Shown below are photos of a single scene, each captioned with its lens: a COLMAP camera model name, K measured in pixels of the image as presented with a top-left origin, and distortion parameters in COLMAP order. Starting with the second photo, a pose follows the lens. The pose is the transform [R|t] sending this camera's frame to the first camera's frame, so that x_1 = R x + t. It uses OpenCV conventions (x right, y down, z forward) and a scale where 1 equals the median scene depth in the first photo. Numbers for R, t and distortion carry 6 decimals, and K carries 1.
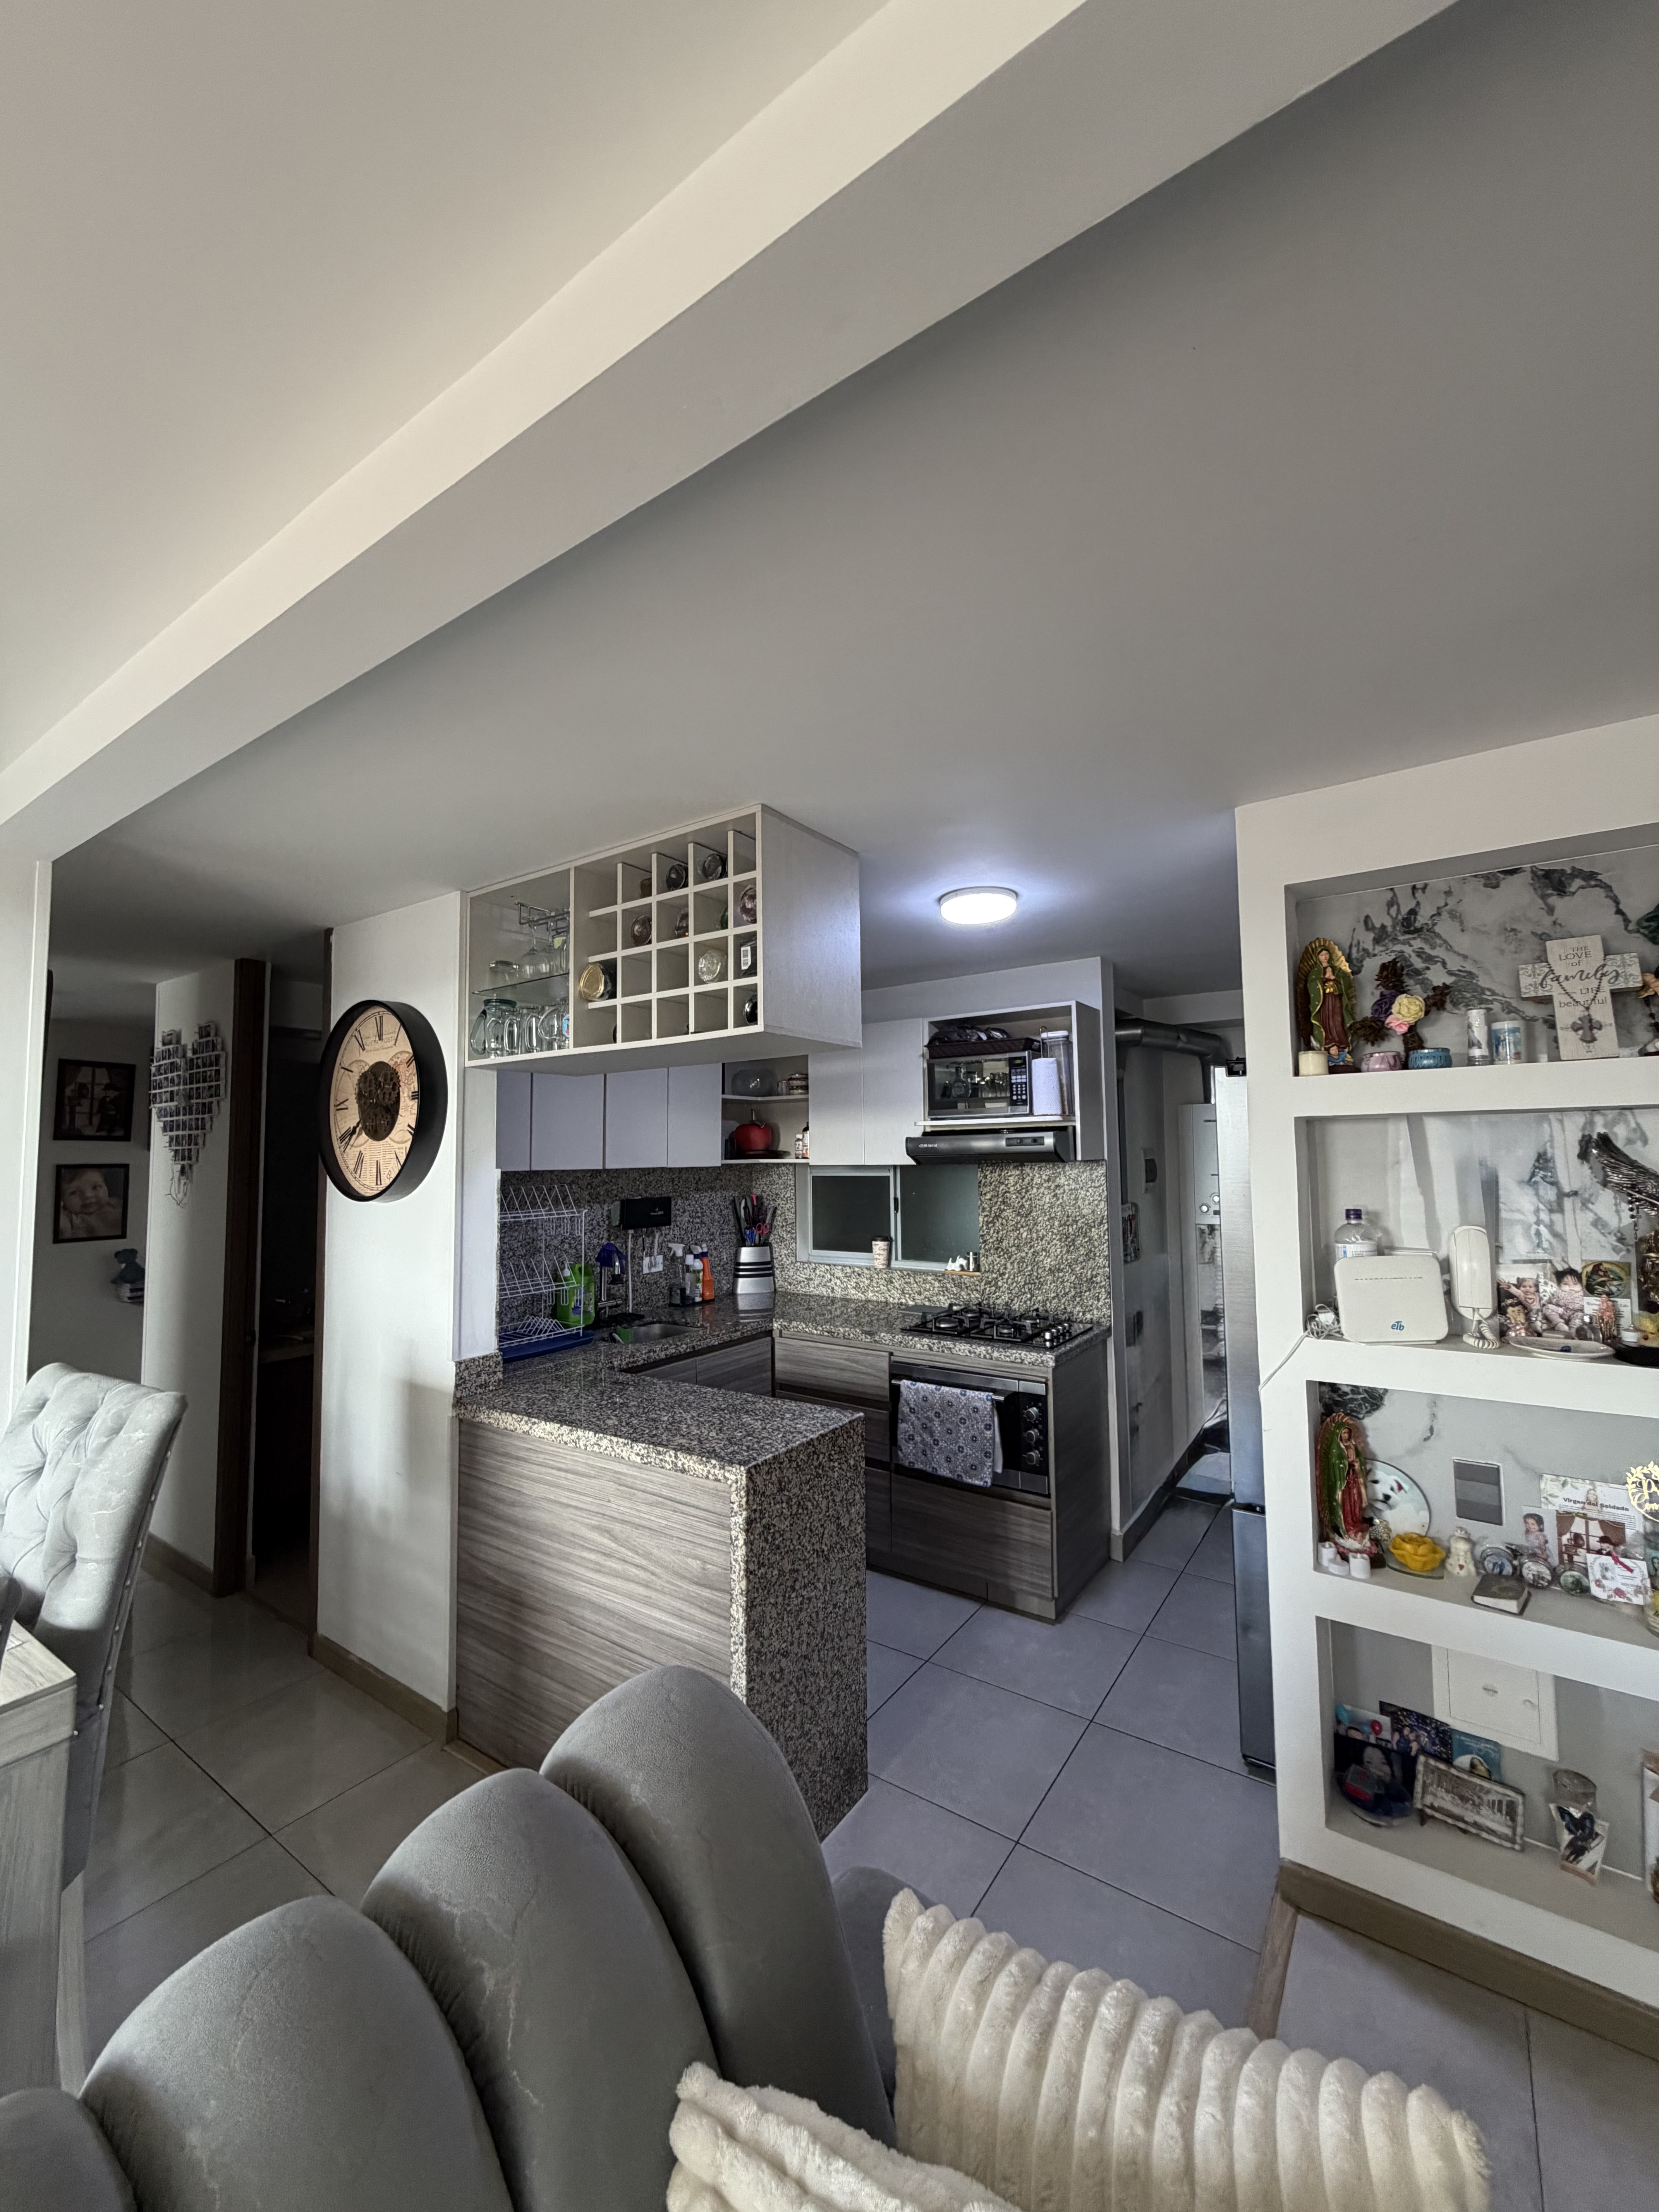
lens RADIAL K [[880.0, 0, 827.5], [0, 880.0, 1103.3], [0, 0, 1]] dist [0.001728, -0.000009]
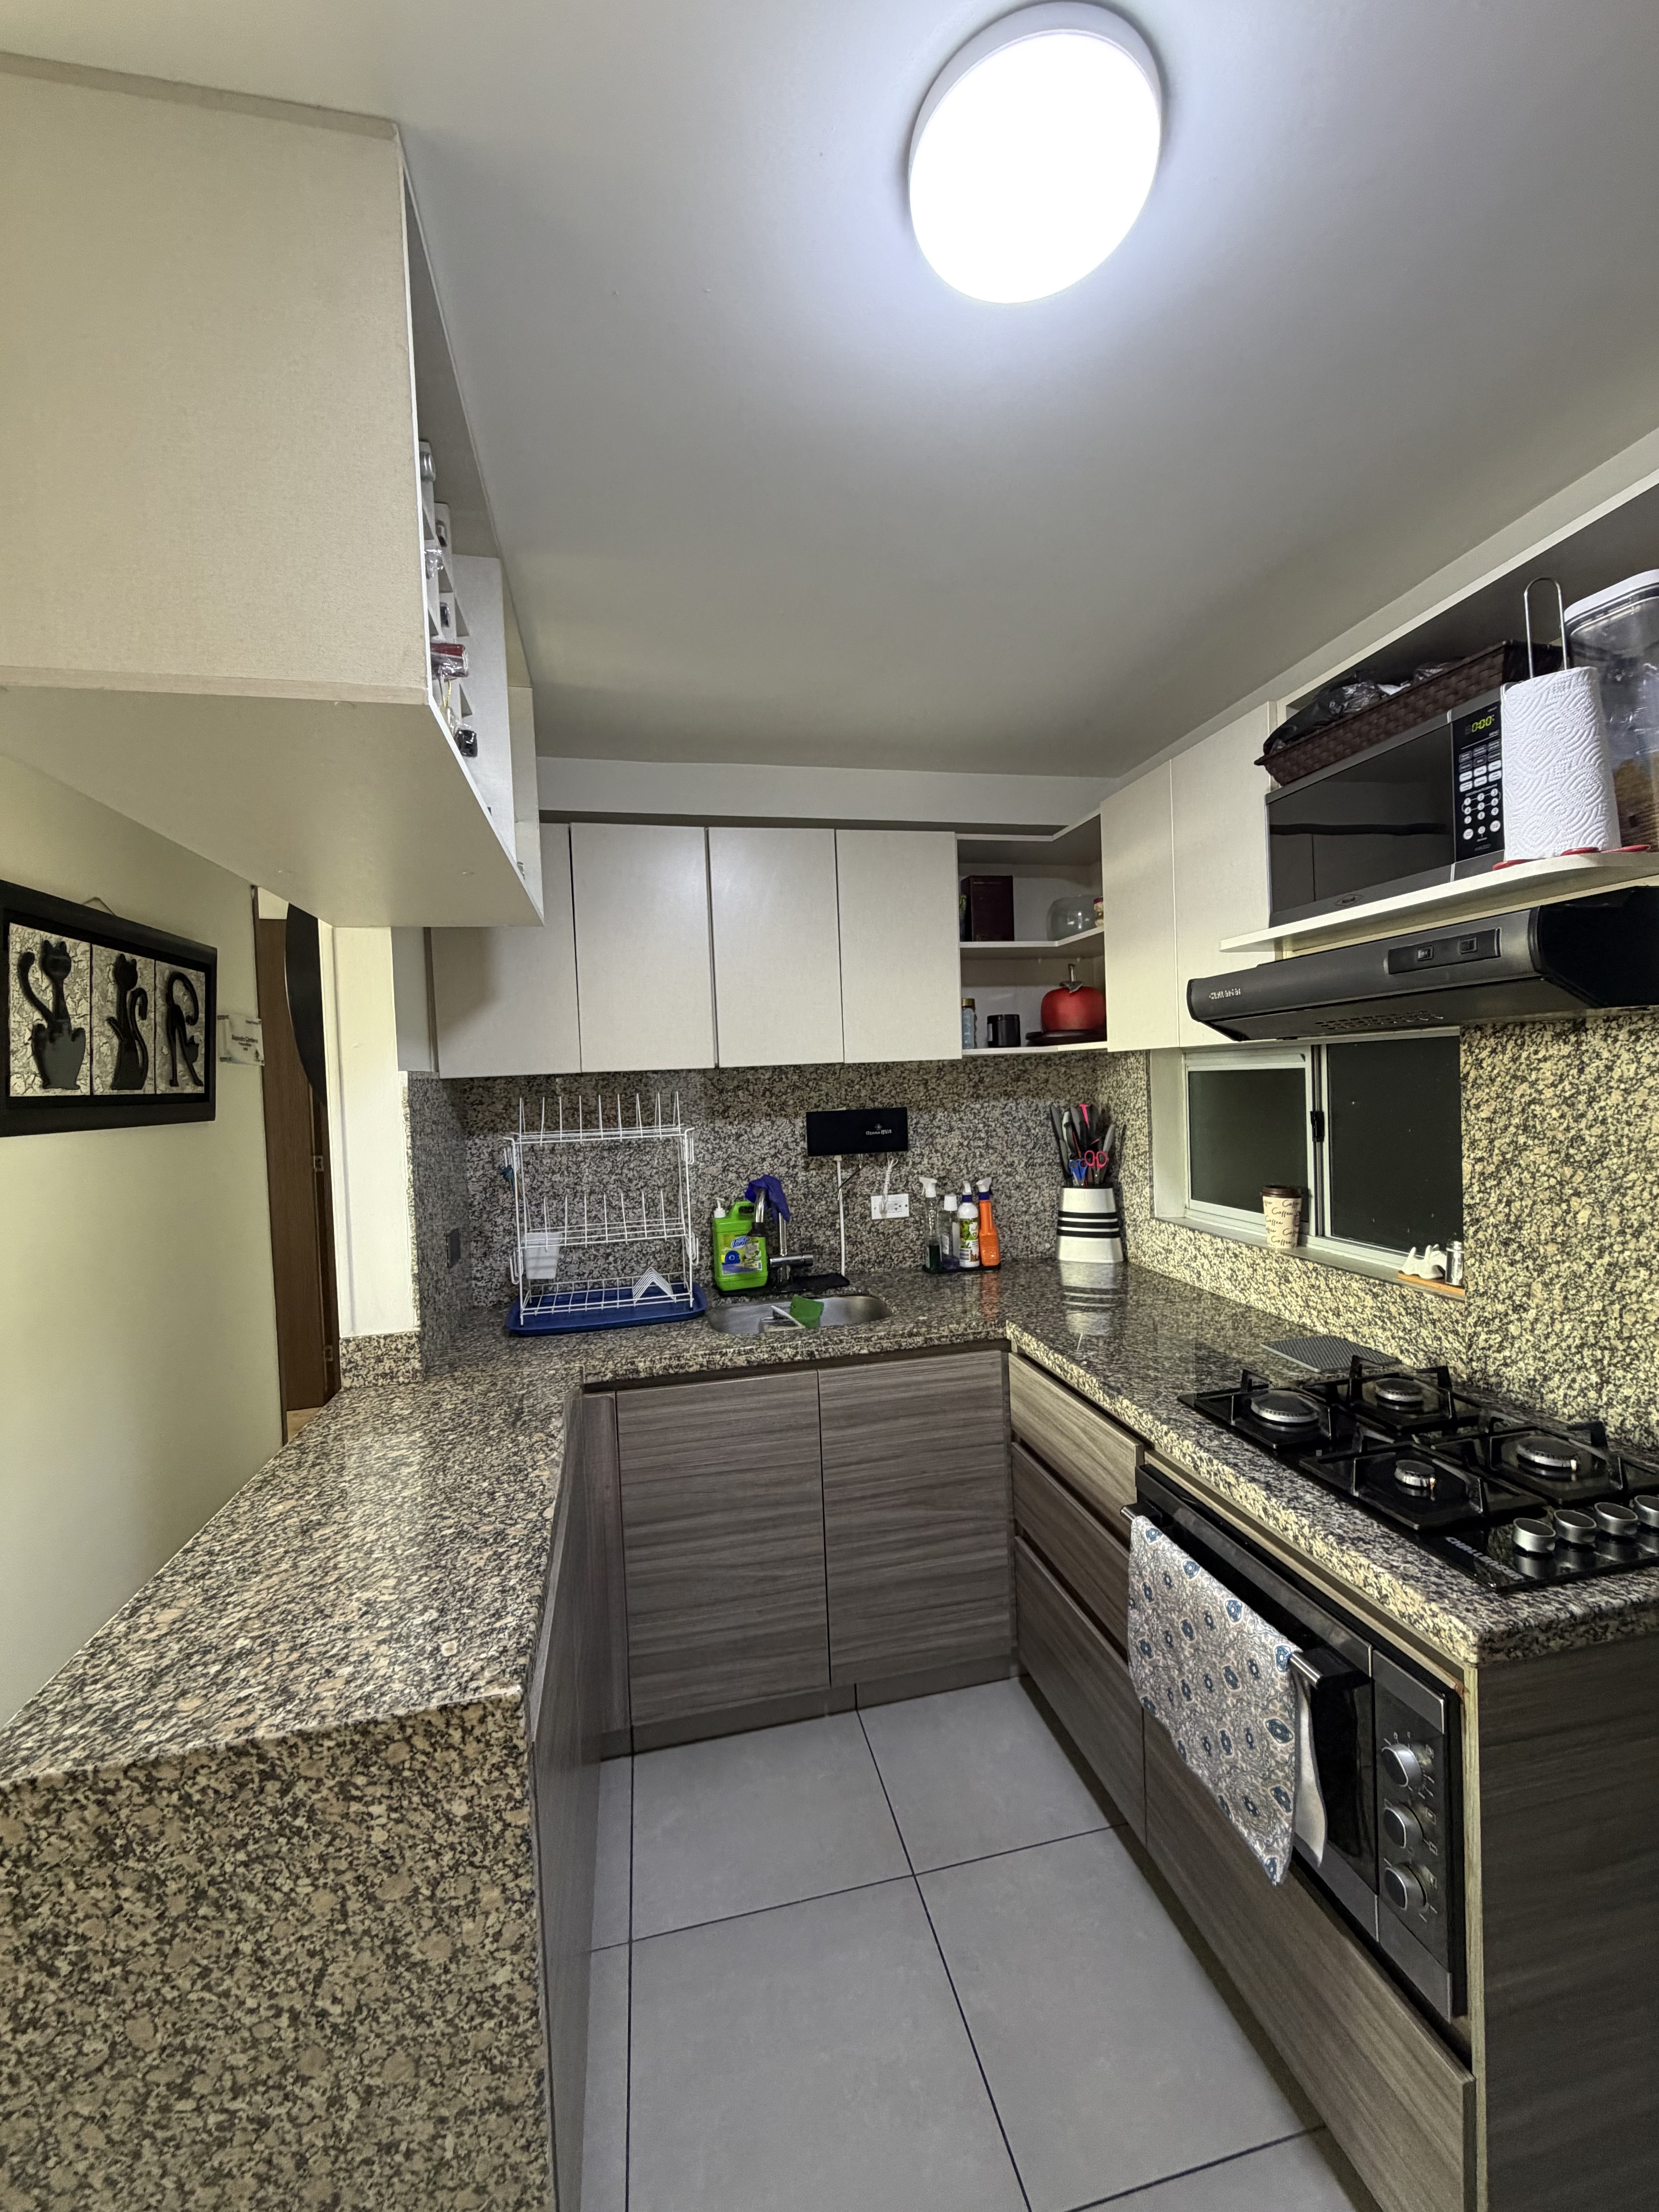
lens RADIAL K [[880.0, 0, 827.5], [0, 880.0, 1103.3], [0, 0, 1]] dist [0.001728, -0.000009]
pose [[0.730826, 0.002609, -0.682558, 0.239767], [0.072455, 0.994046, 0.081379, 0.047347], [0.678707, -0.108929, 0.726286, 0.506482]]
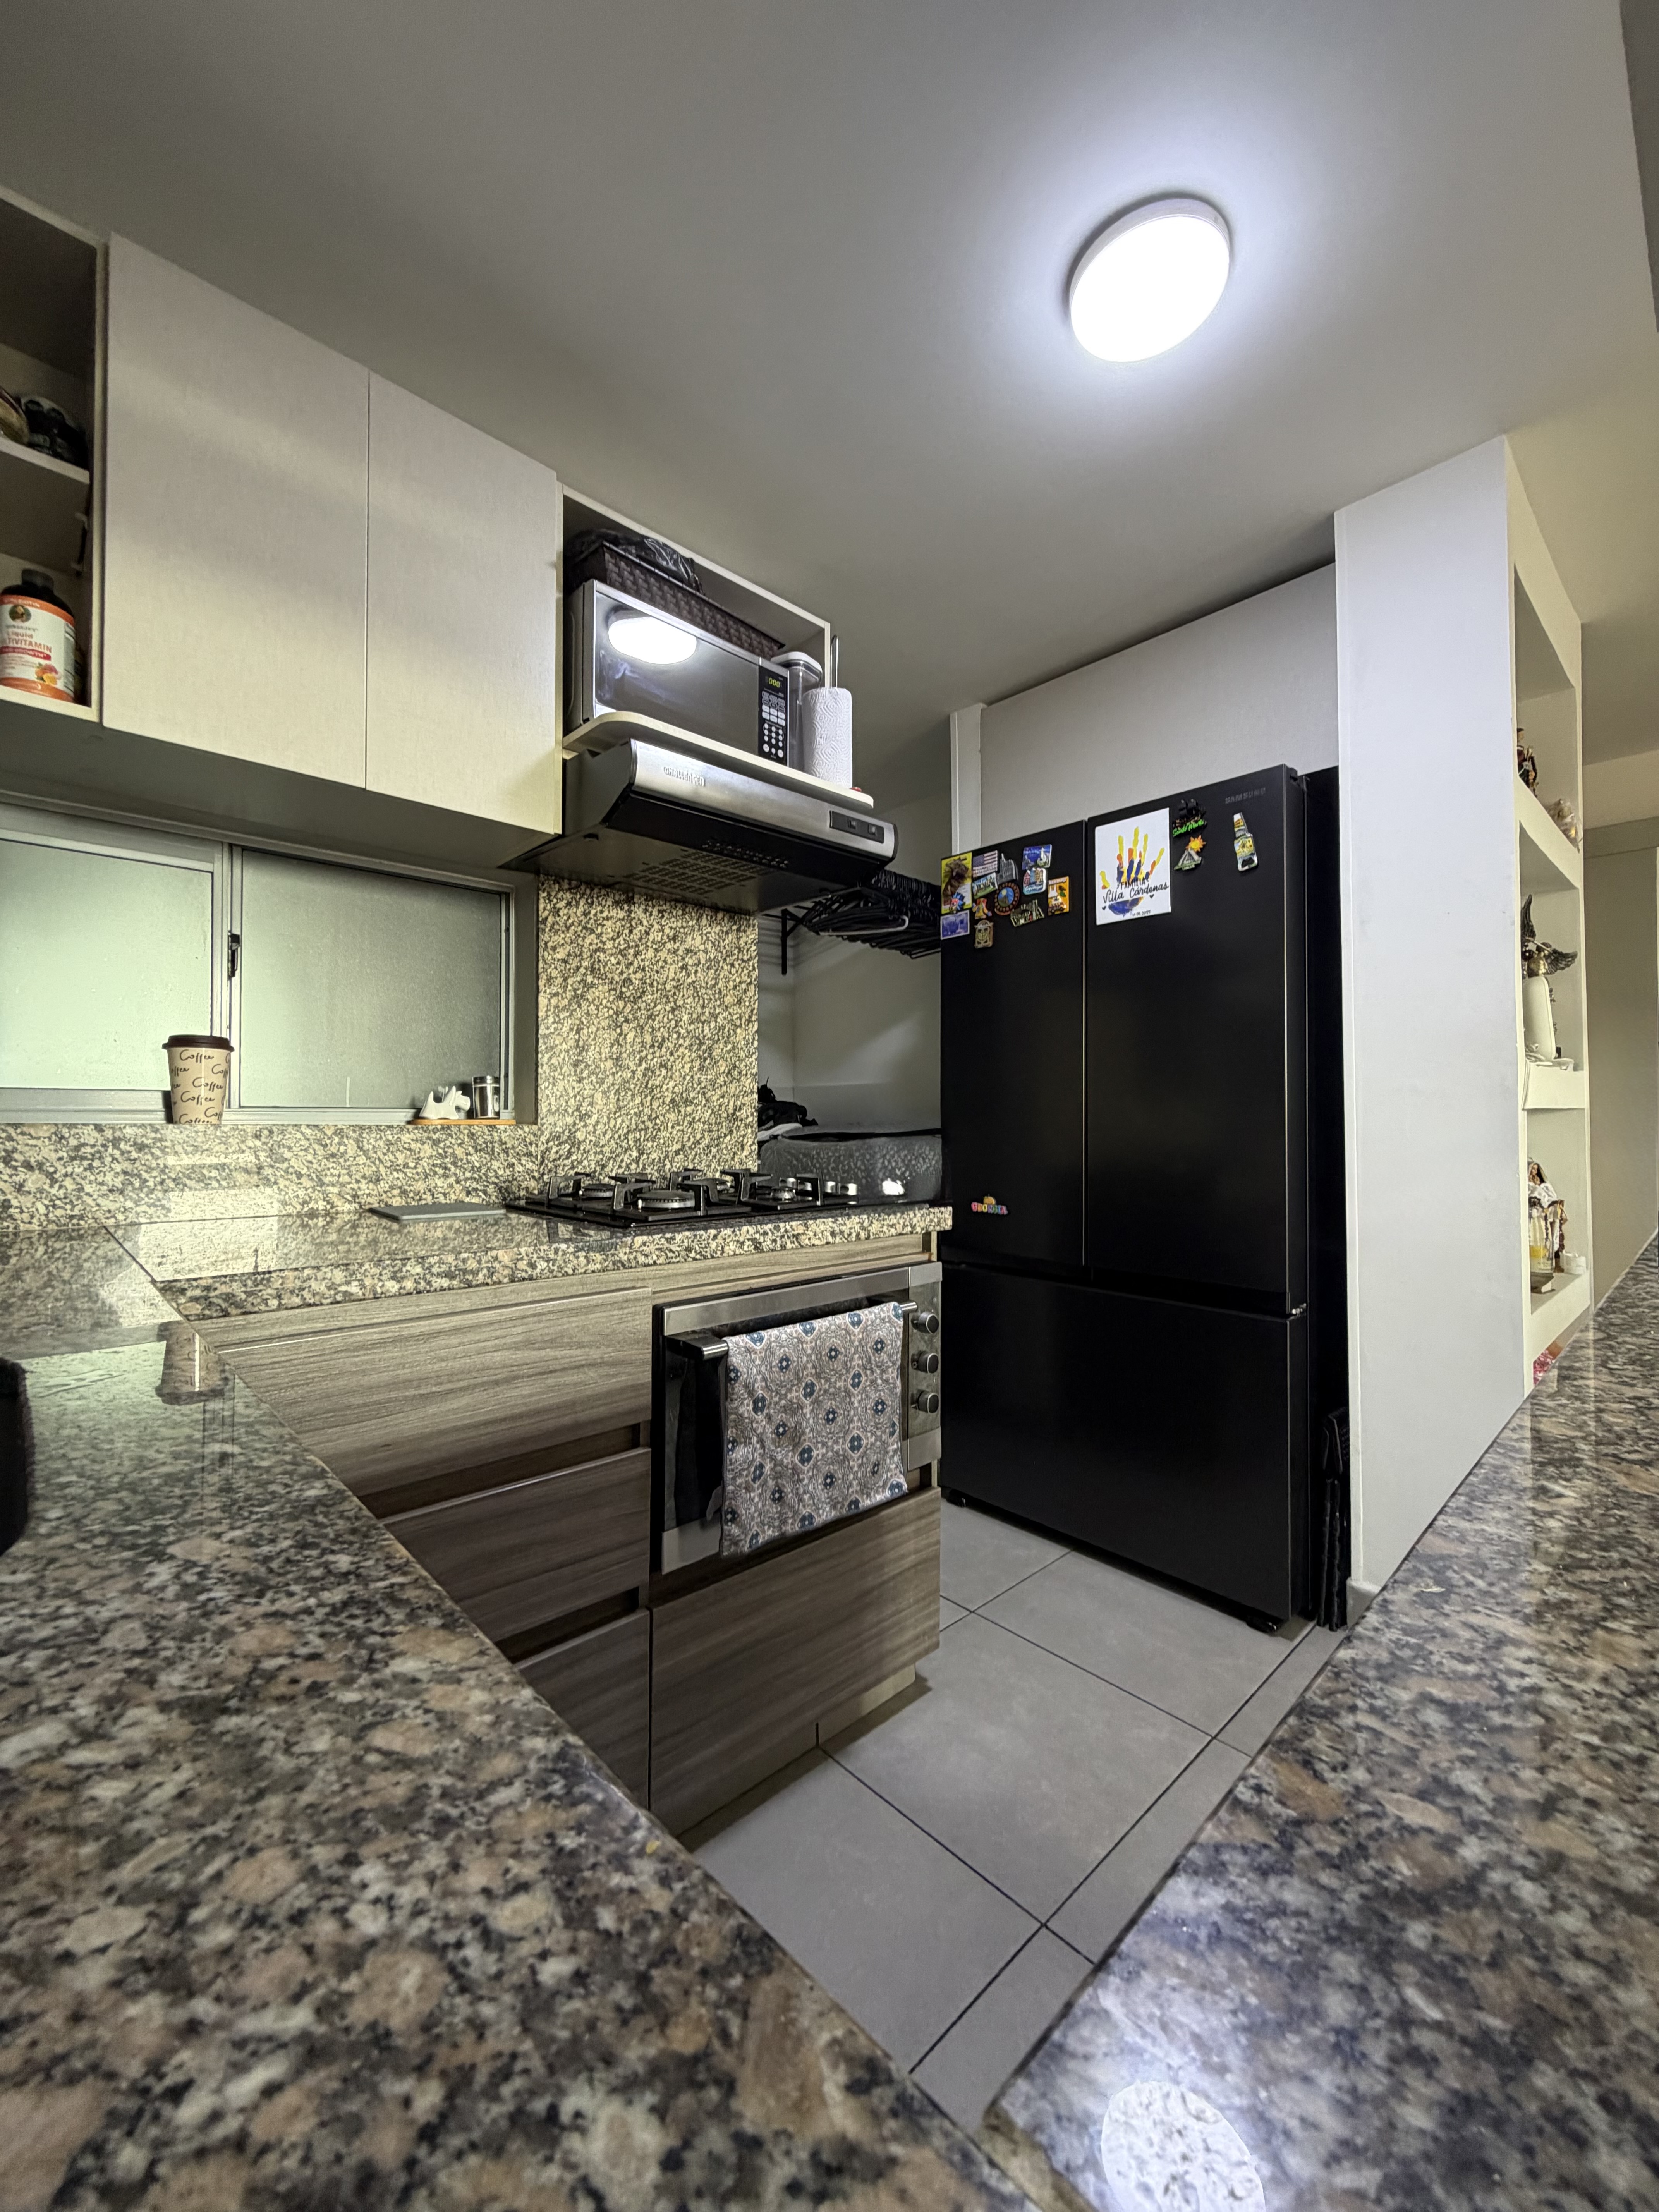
lens RADIAL K [[880.0, 0, 827.5], [0, 880.0, 1103.3], [0, 0, 1]] dist [0.001728, -0.000009]
pose [[0.207939, 0.030542, 0.977665, -0.247620], [-0.062530, 0.997883, -0.017874, 0.186336], [-0.976141, -0.057417, 0.209408, 0.762932]]
